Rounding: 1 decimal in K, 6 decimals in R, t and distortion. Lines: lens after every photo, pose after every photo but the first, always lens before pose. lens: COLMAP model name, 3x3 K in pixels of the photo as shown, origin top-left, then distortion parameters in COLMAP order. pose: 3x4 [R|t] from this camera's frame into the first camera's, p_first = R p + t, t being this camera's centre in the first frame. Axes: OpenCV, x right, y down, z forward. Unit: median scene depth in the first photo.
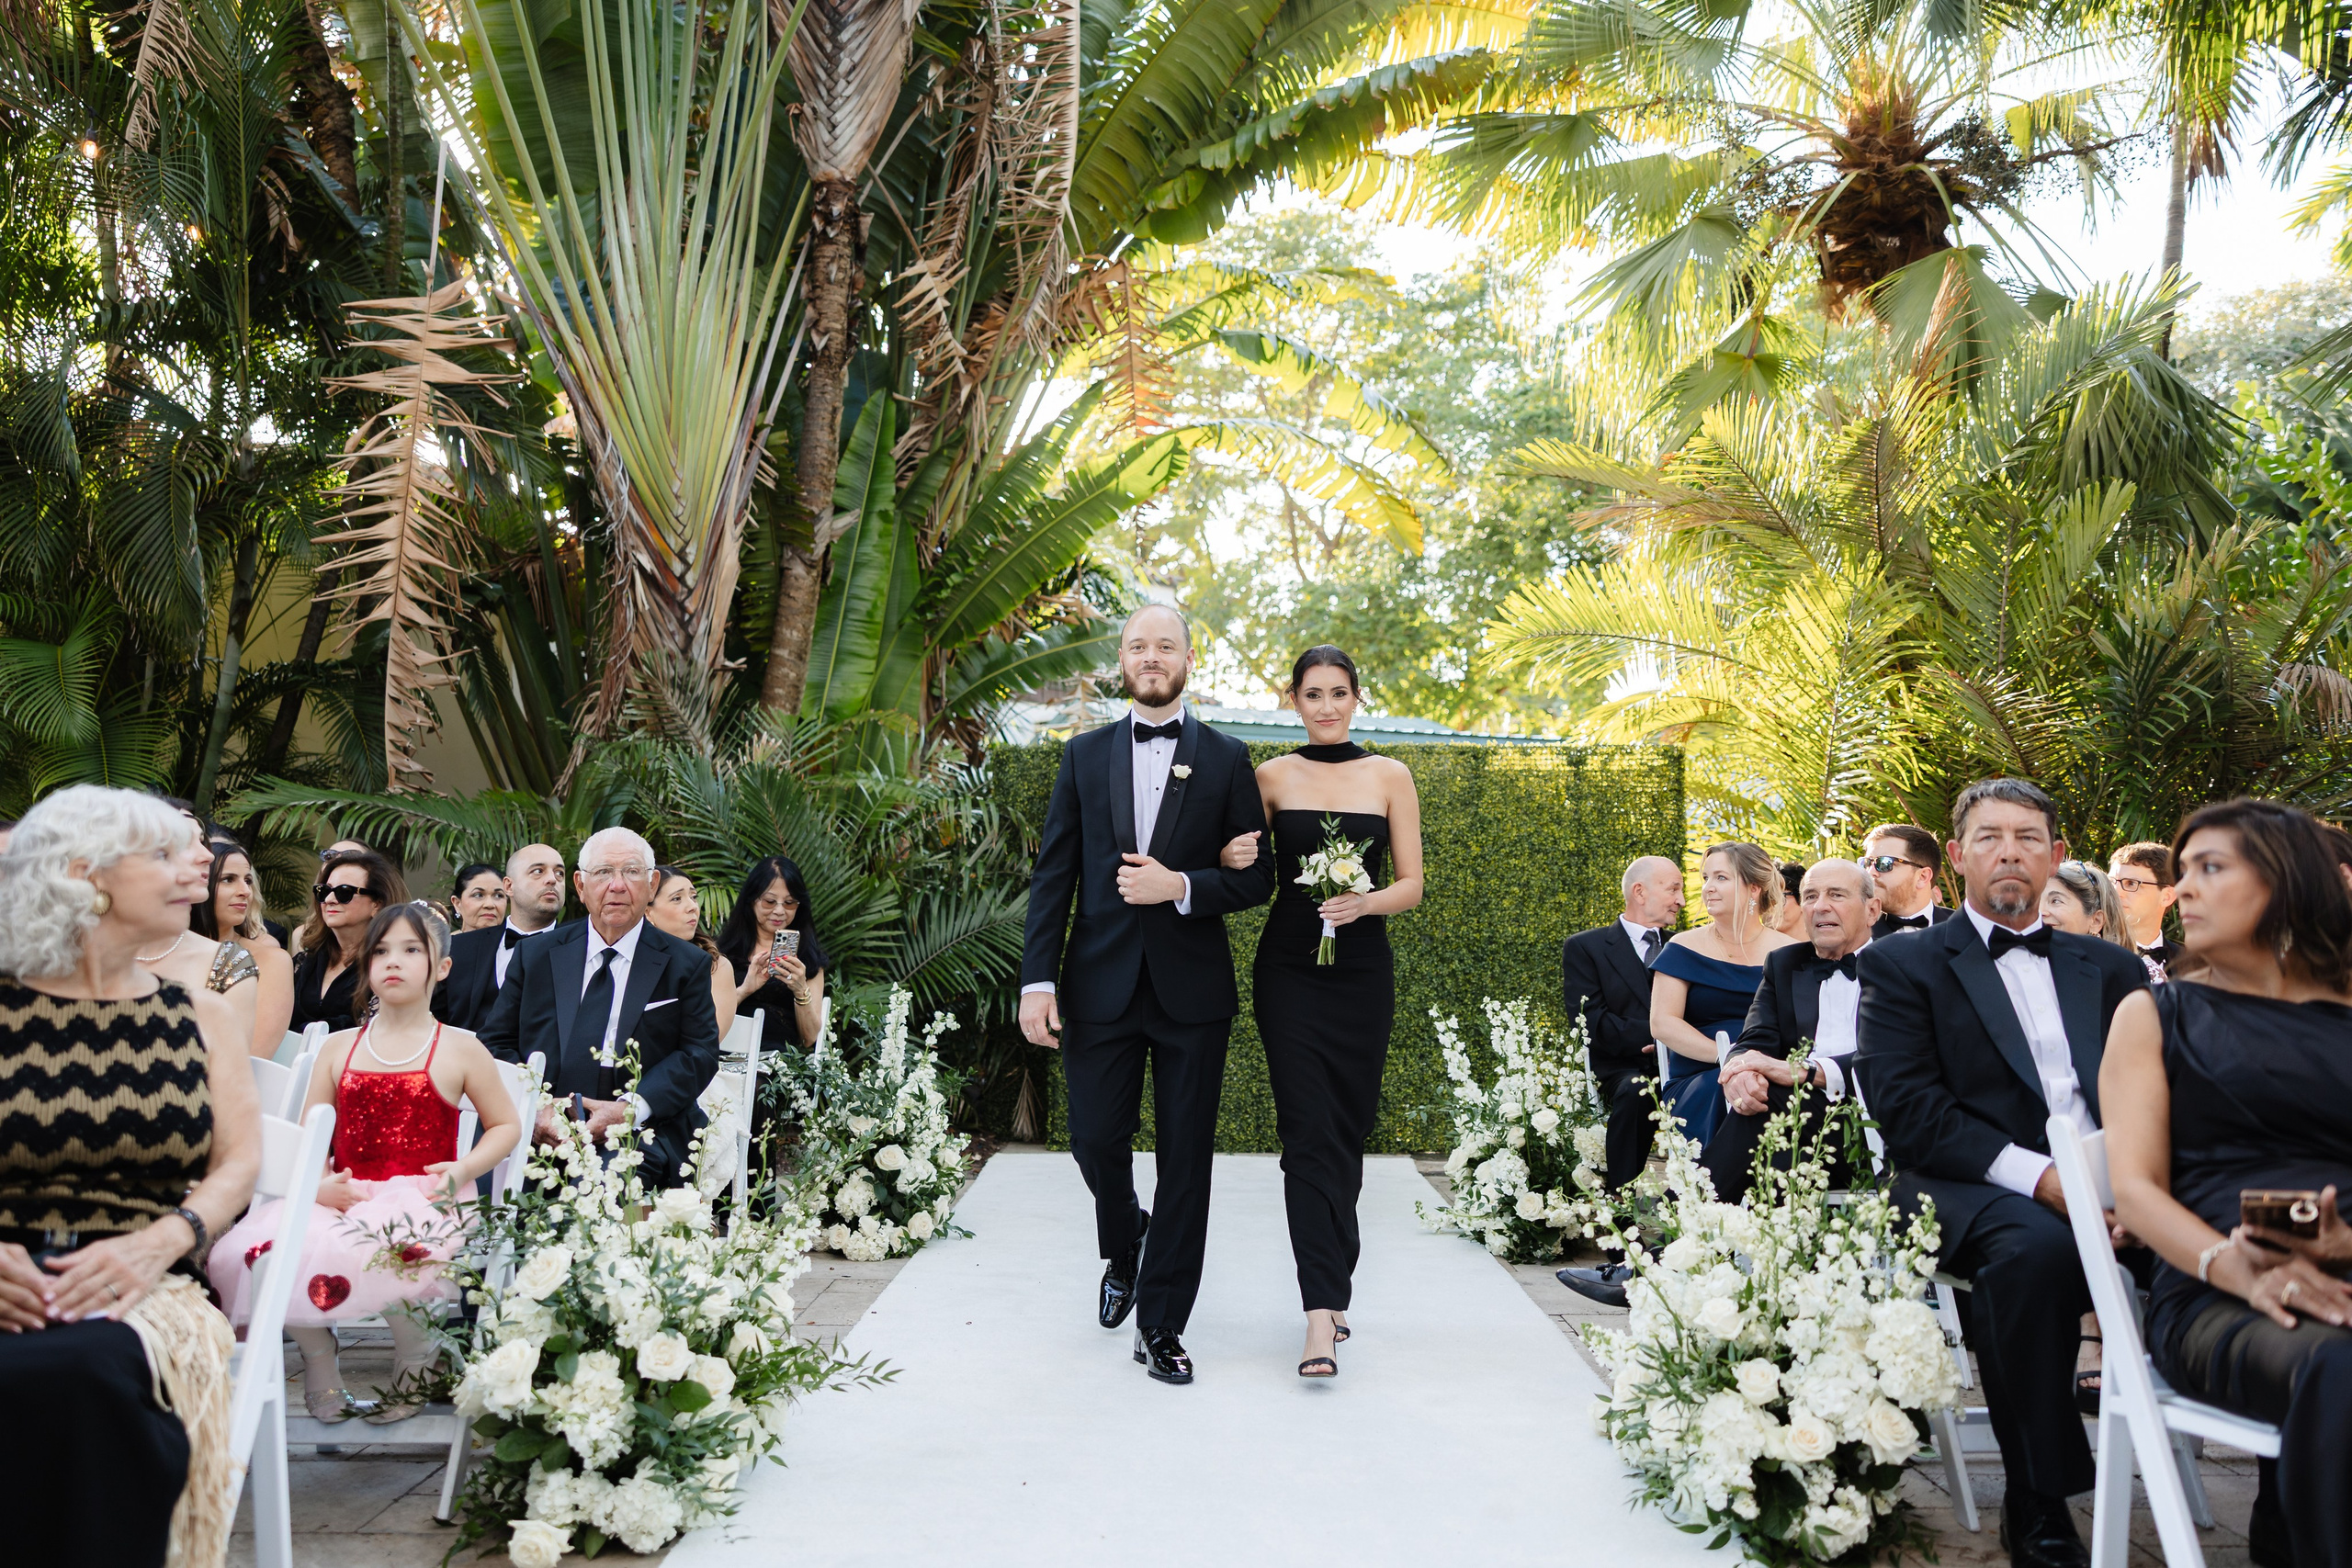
lens RADIAL K [[1853.1, 0, 1176.0], [0, 1853.1, 784.0], [0, 0, 1]] dist [0.009387, 0.004667]
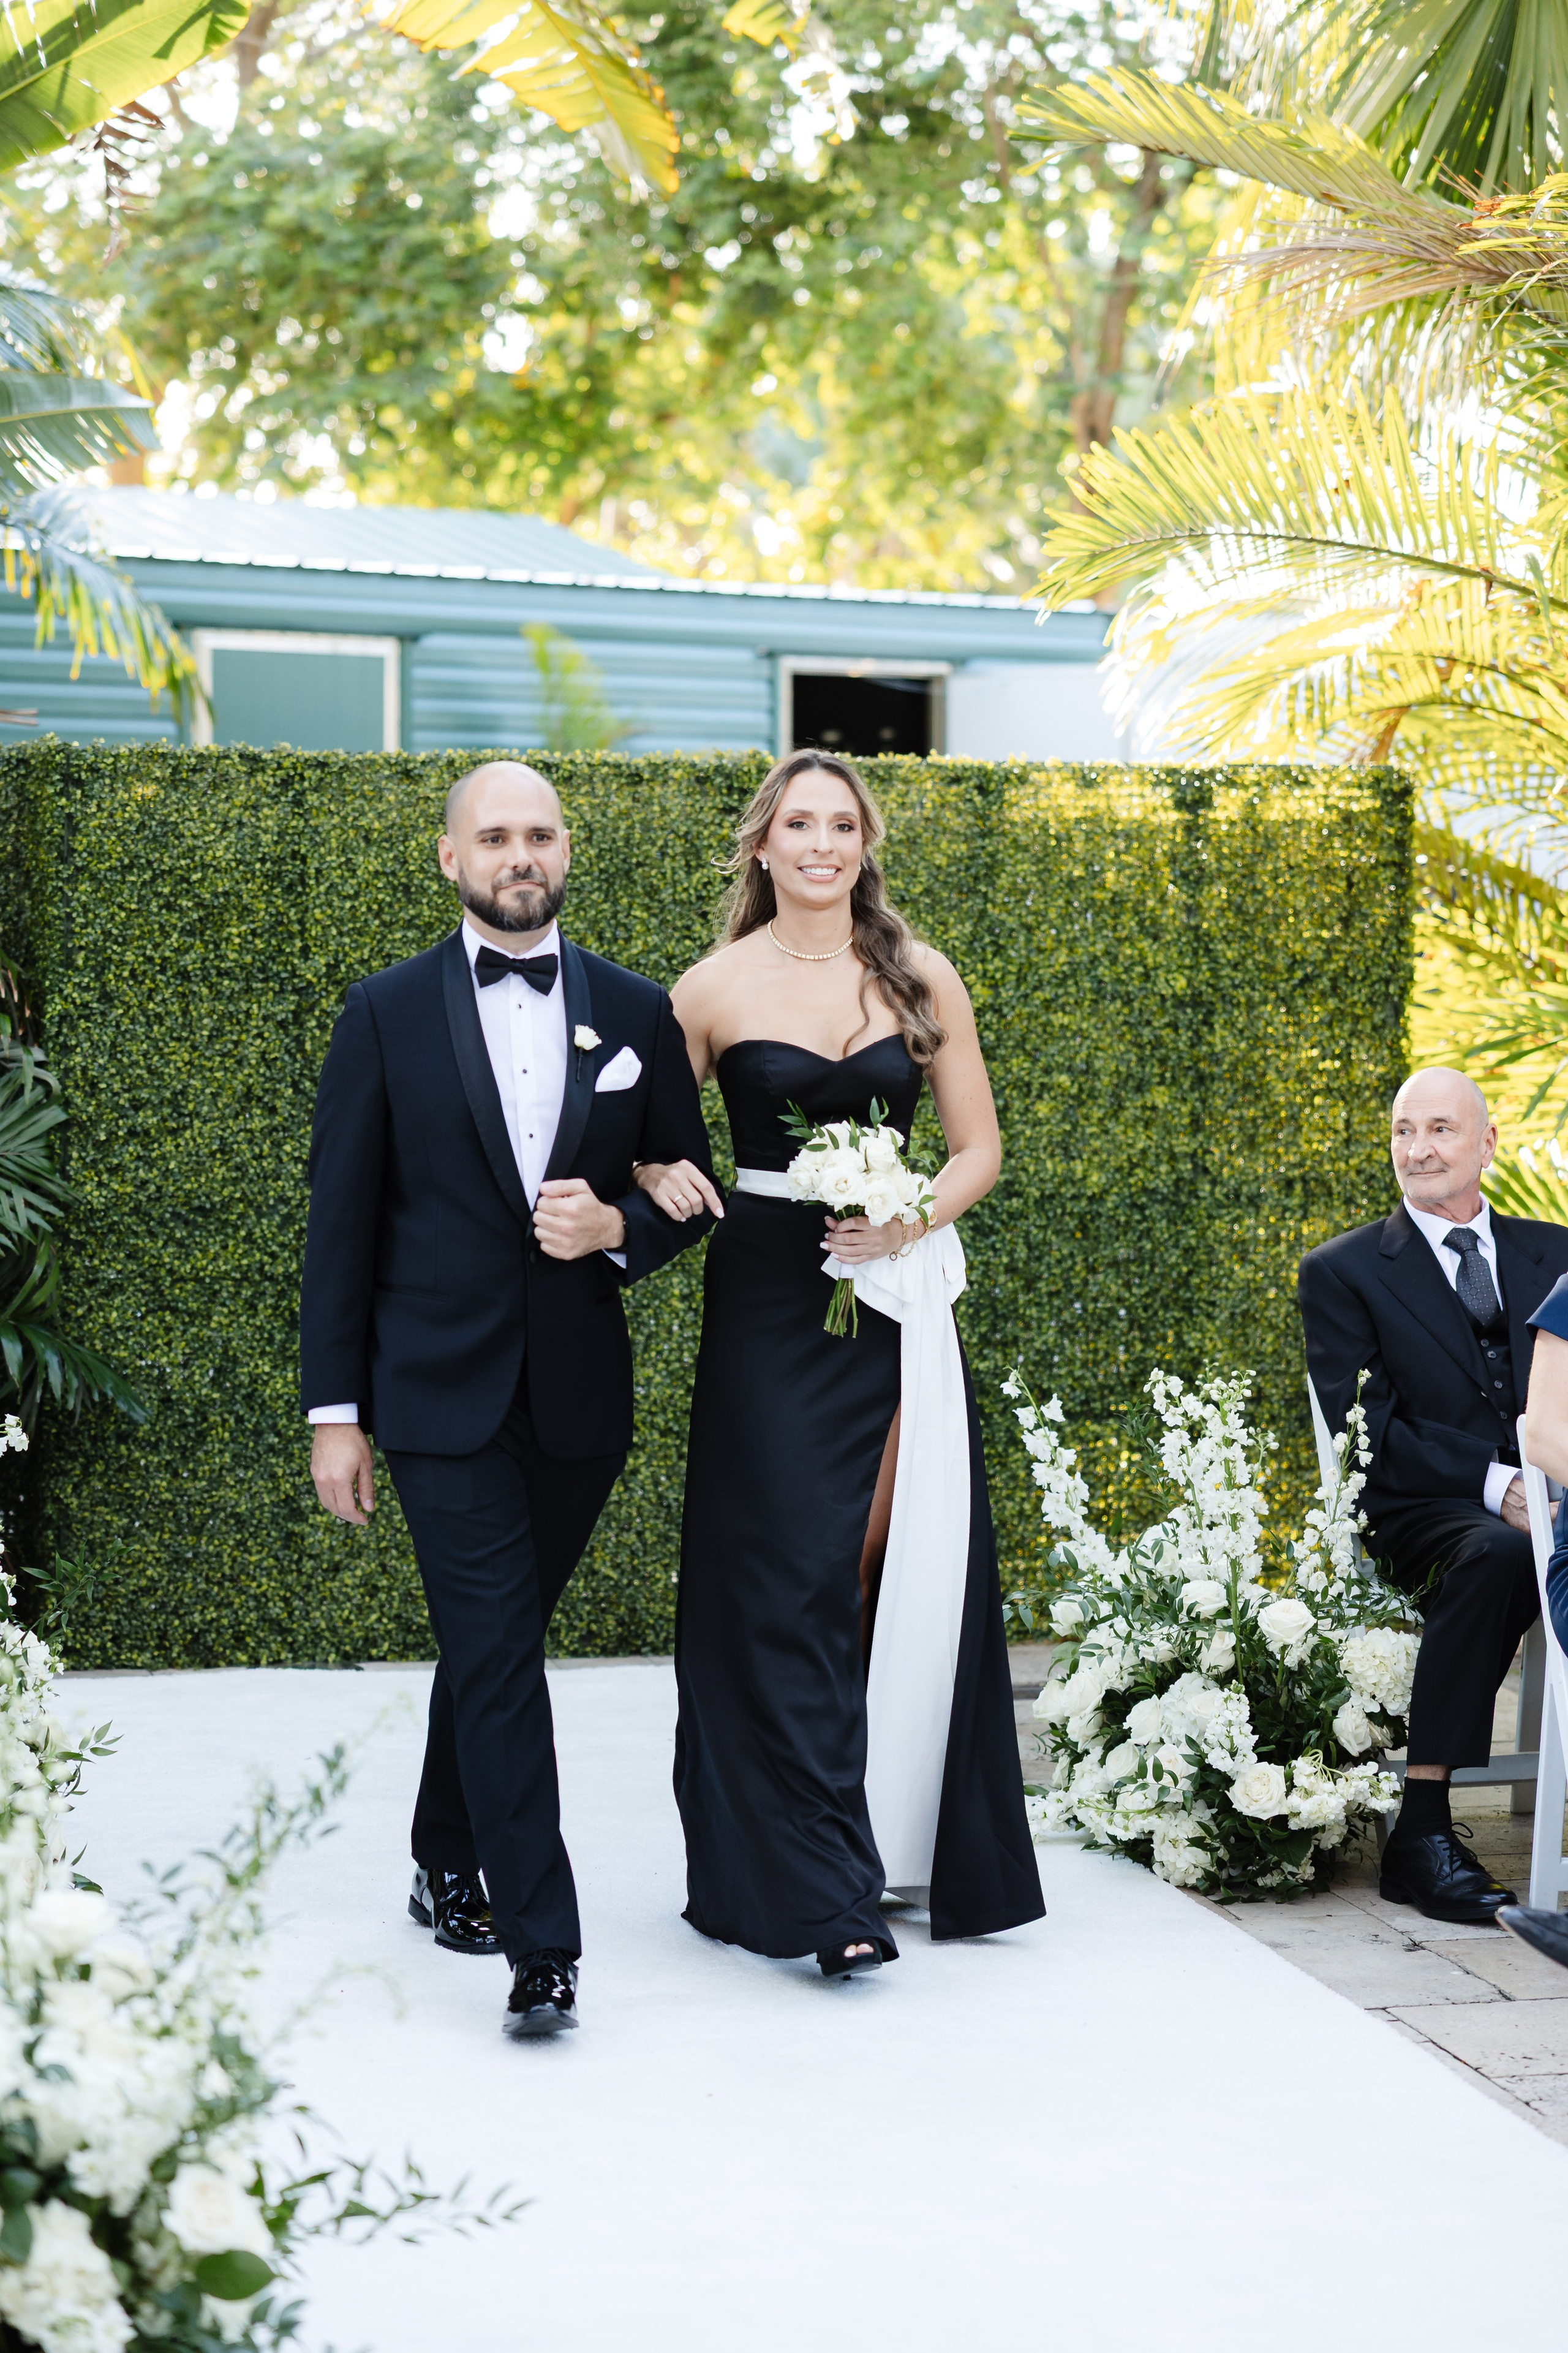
lens RADIAL K [[4834.7, 0, 776.3], [0, 4834.7, 1137.9], [0, 0, 1]] dist [0.033775, 0.313305]
pose [[0.973774, -0.007261, 0.227403, -0.158538], [-0.019564, 0.993116, 0.115485, -0.065596], [-0.226677, -0.116906, 0.966929, -0.147612]]
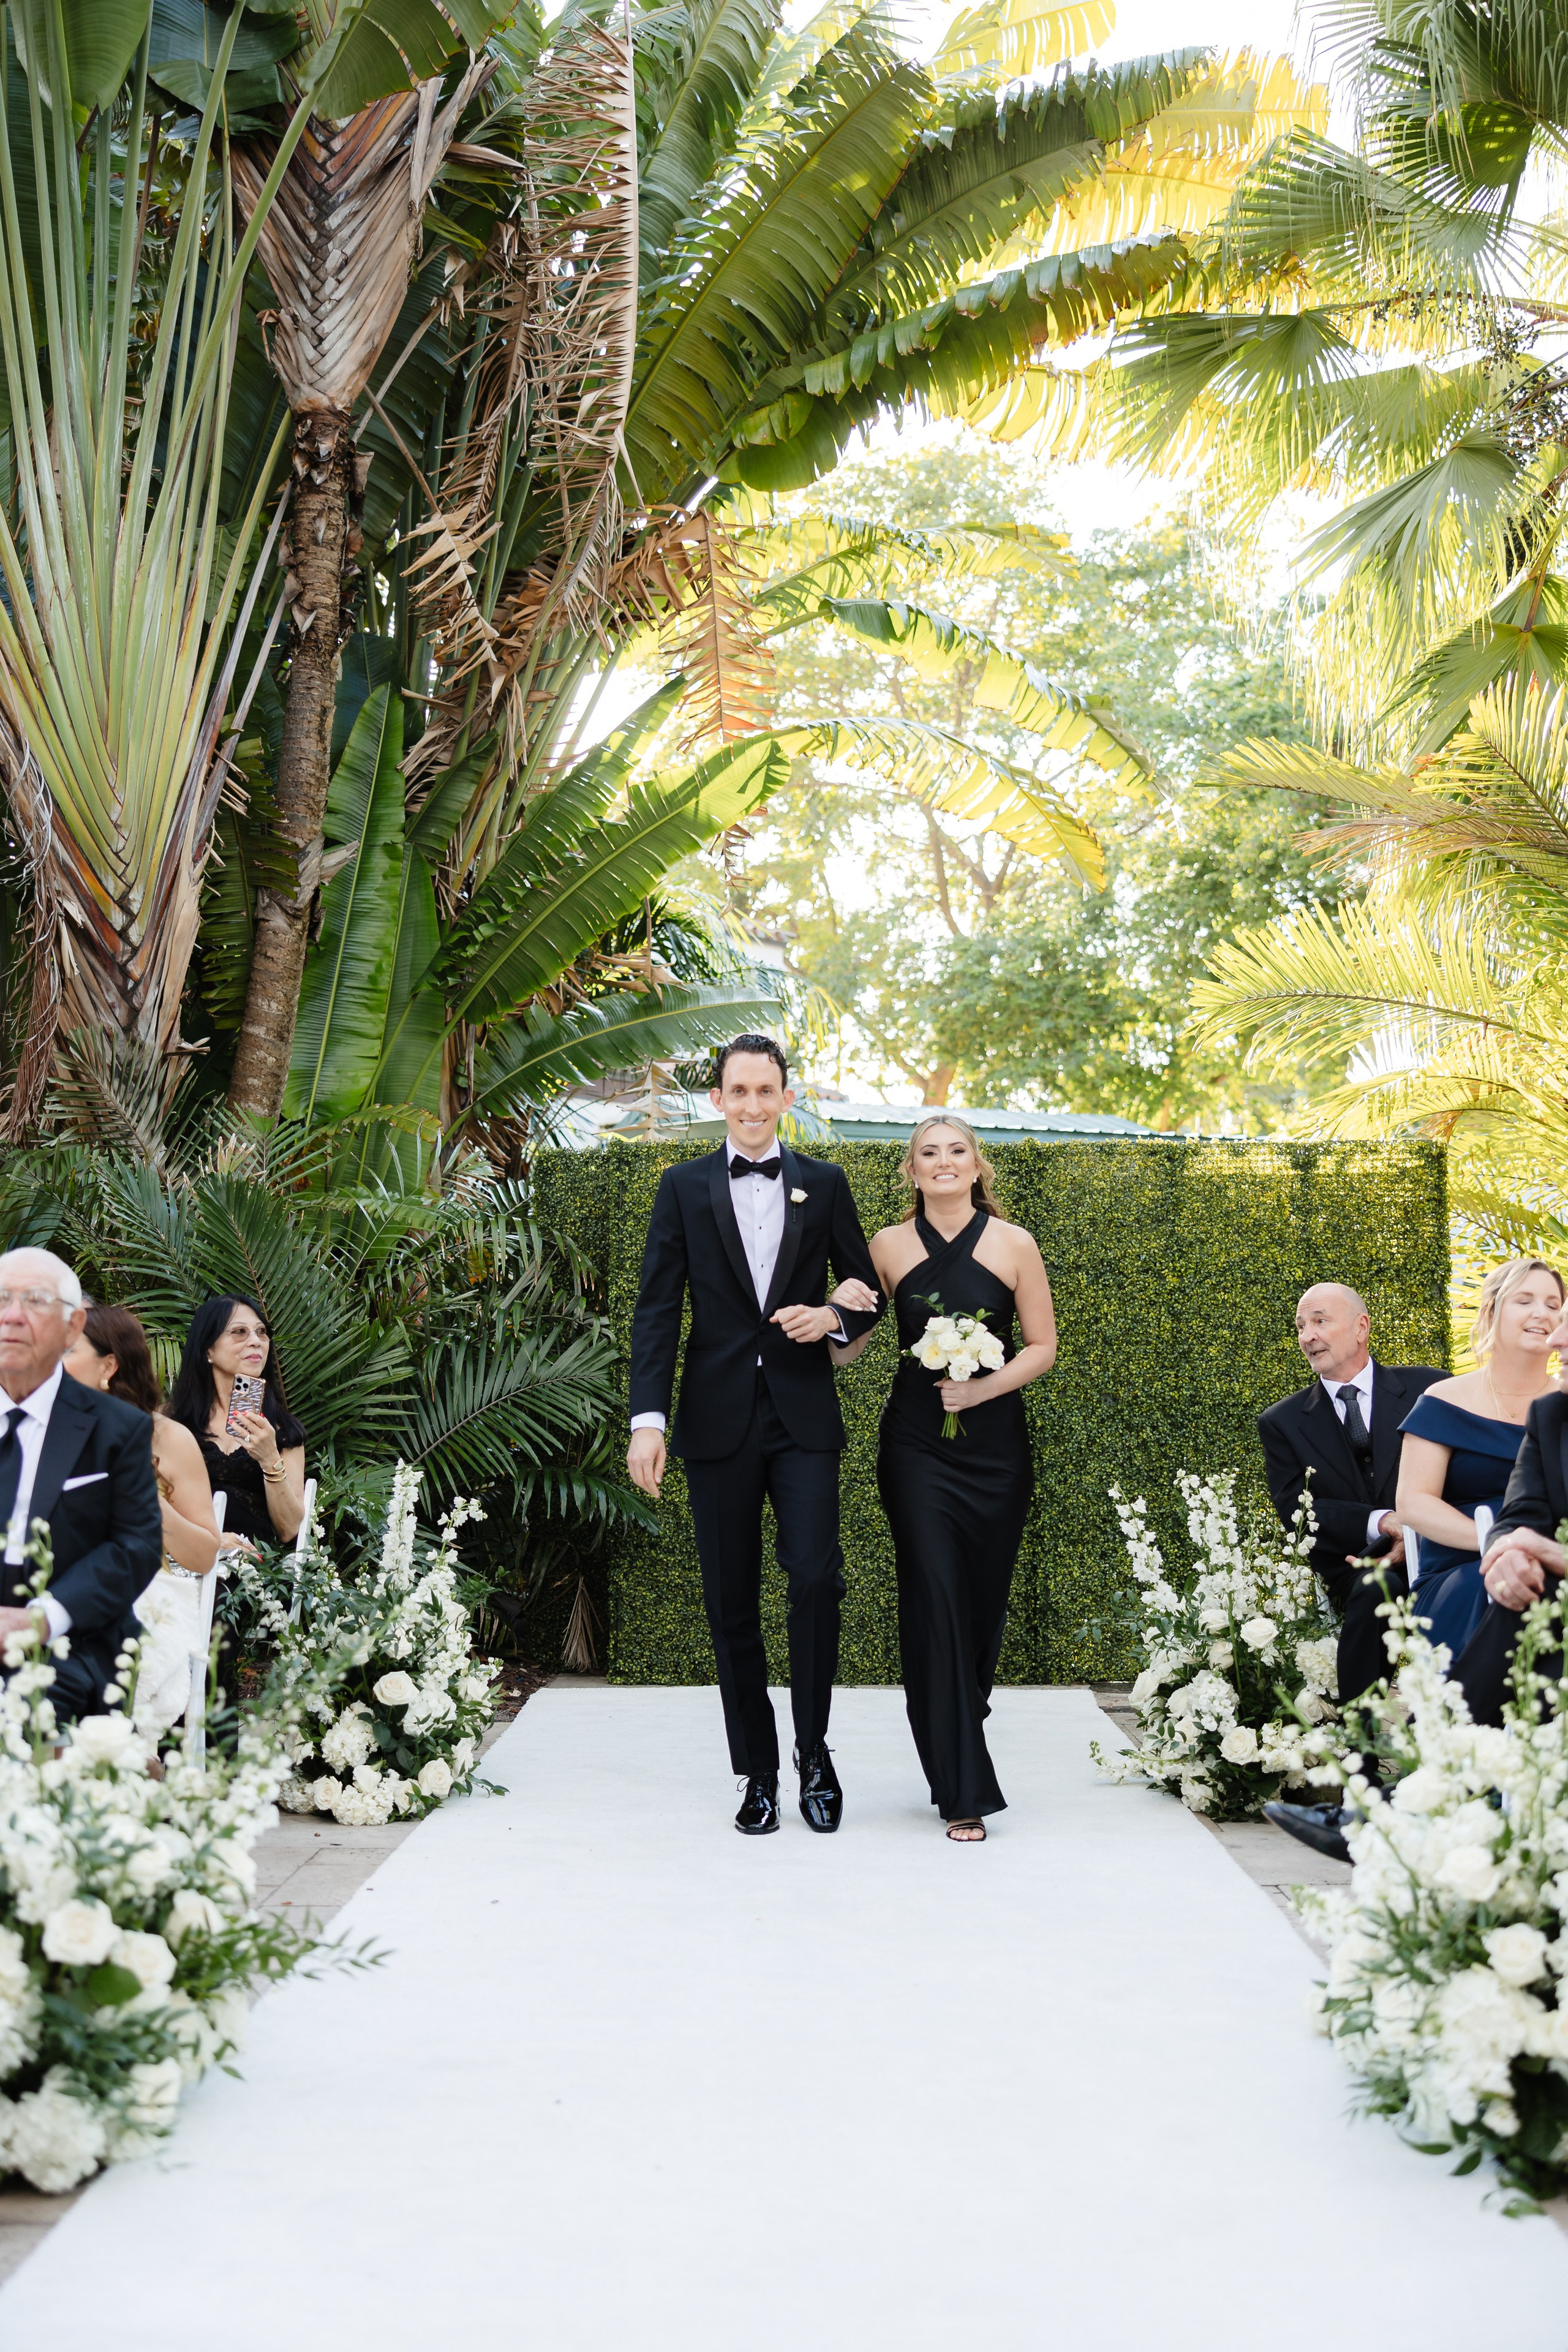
lens RADIAL K [[2459.9, 0, 784.0], [0, 2459.9, 1176.0], [0, 0, 1]] dist [-0.003186, 0.011111]
pose [[0.999956, -0.008726, -0.003555, 0.007280], [0.008675, 0.999864, -0.014001, 0.005413], [0.003677, 0.013970, 0.999896, -0.004570]]
